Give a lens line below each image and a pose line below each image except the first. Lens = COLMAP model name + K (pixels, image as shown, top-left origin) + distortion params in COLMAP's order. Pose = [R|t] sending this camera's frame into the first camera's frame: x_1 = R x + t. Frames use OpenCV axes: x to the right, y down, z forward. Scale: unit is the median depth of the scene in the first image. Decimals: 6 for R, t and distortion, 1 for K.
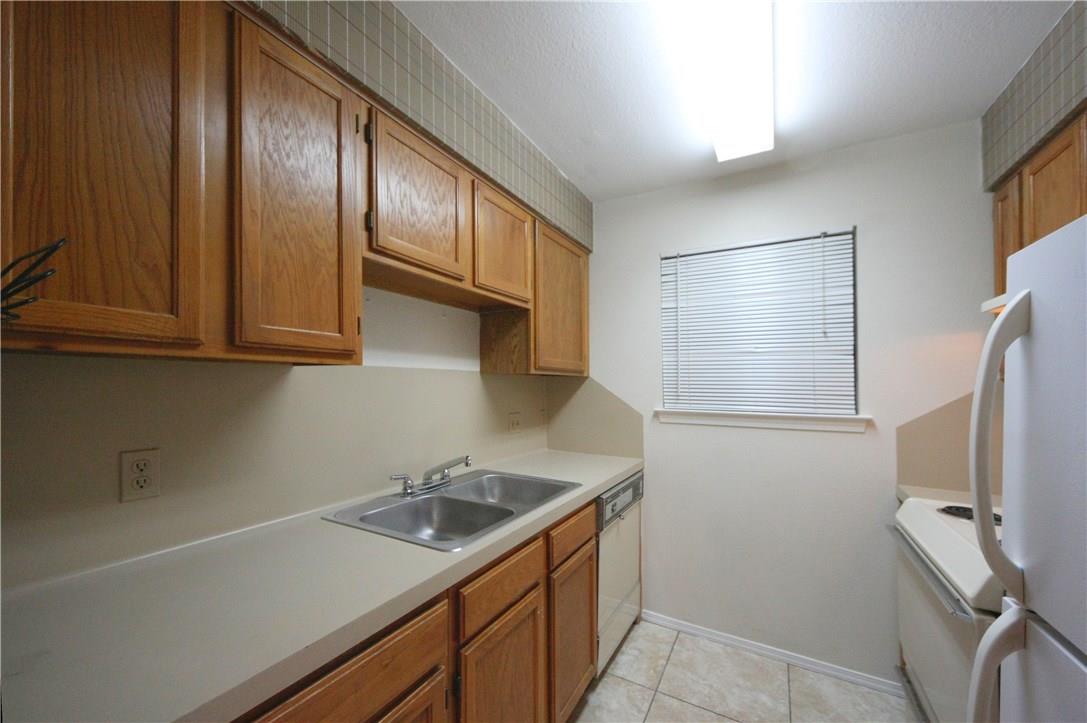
lens RADIAL K [[408.9, 0, 535.5], [0, 408.9, 380.2], [0, 0, 1]] dist [0.001032, 0.000017]
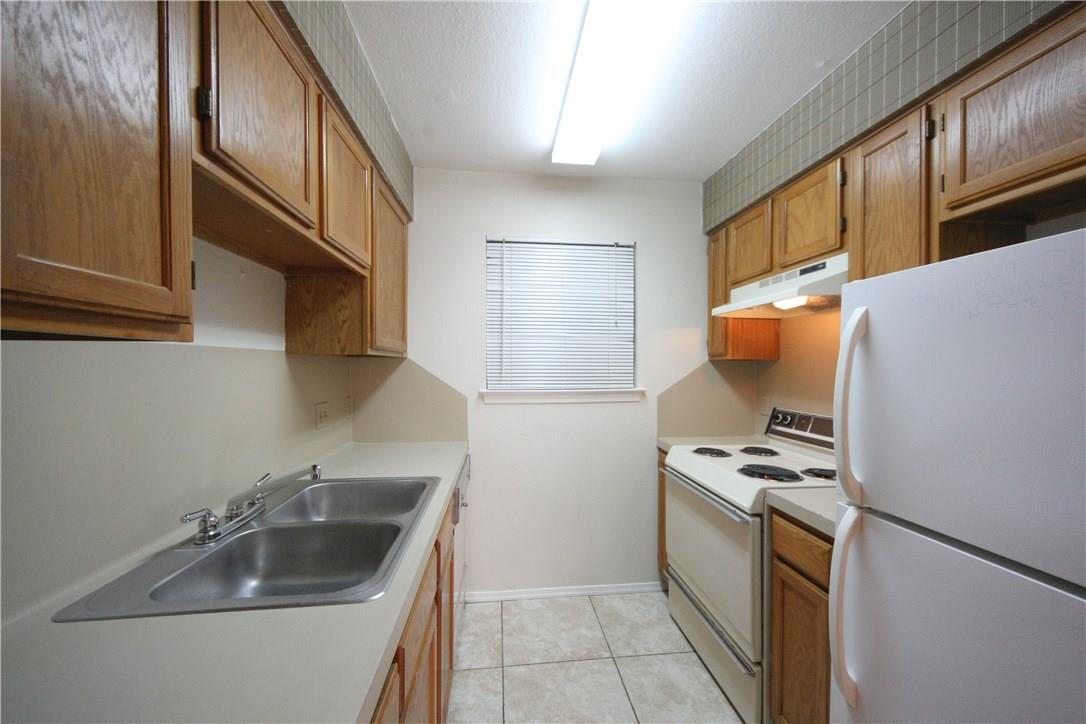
lens RADIAL K [[408.5, 0, 543.3], [0, 408.5, 364.9], [0, 0, 1]] dist [0.001032, 0.000017]
pose [[0.805327, -0.010014, 0.592746, -0.225069], [0.002639, 0.999908, 0.013307, -0.006159], [-0.592825, -0.009152, 0.805279, 0.129429]]
